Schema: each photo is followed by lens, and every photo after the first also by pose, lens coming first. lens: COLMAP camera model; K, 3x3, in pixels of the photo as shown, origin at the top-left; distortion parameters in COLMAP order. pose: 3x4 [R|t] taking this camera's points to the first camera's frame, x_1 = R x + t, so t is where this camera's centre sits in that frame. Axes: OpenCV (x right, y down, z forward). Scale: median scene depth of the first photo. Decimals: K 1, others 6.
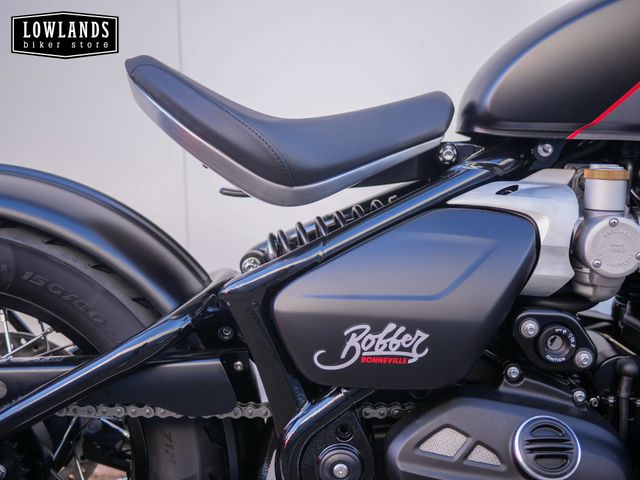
lens RADIAL K [[737.2, 0, 320.0], [0, 737.2, 242.4], [0, 0, 1]] dist [-0.003476, 0.000000]
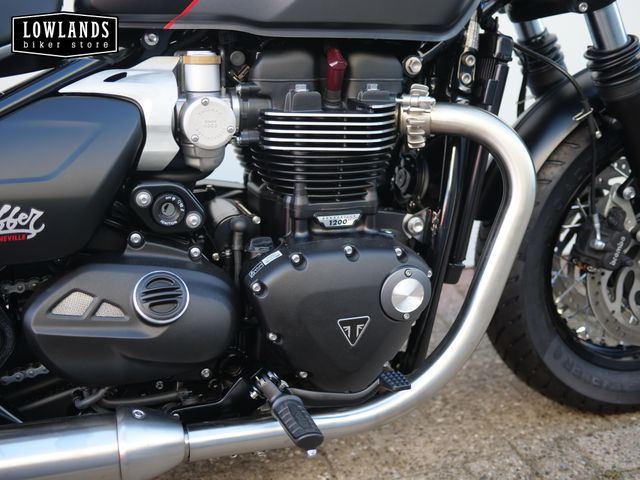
lens RADIAL K [[737.2, 0, 315.5], [0, 737.2, 237.5], [0, 0, 1]] dist [-0.003476, 0.000000]
pose [[0.945771, -0.107448, 0.306548, 0.175857], [0.064417, 0.987005, 0.147215, 0.023711], [-0.318382, -0.119485, 0.940402, -0.173269]]
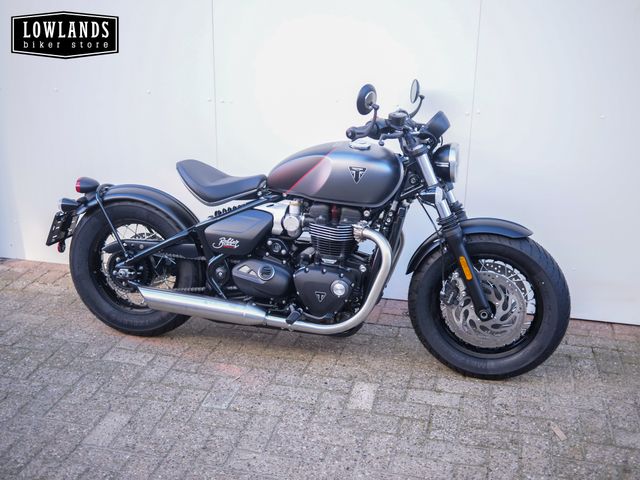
lens RADIAL K [[737.2, 0, 315.4], [0, 737.2, 238.5], [0, 0, 1]] dist [-0.003476, 0.000000]
pose [[0.972090, 0.087212, -0.217795, 1.327043], [-0.065679, 0.992382, 0.104231, -0.315287], [0.225226, -0.087017, 0.970413, -2.624824]]
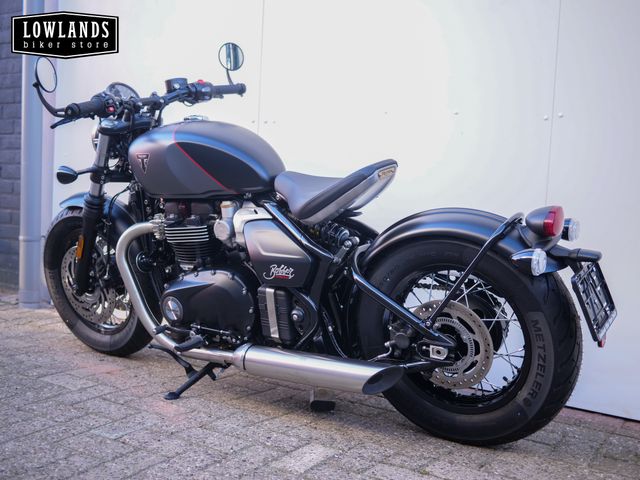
lens RADIAL K [[737.2, 0, 316.0], [0, 737.2, 241.2], [0, 0, 1]] dist [-0.003476, 0.000000]
pose [[0.831471, 0.077385, -0.550153, 2.130349], [-0.176099, 0.975900, -0.128876, 0.431069], [0.526921, 0.204038, 0.825059, -1.227927]]
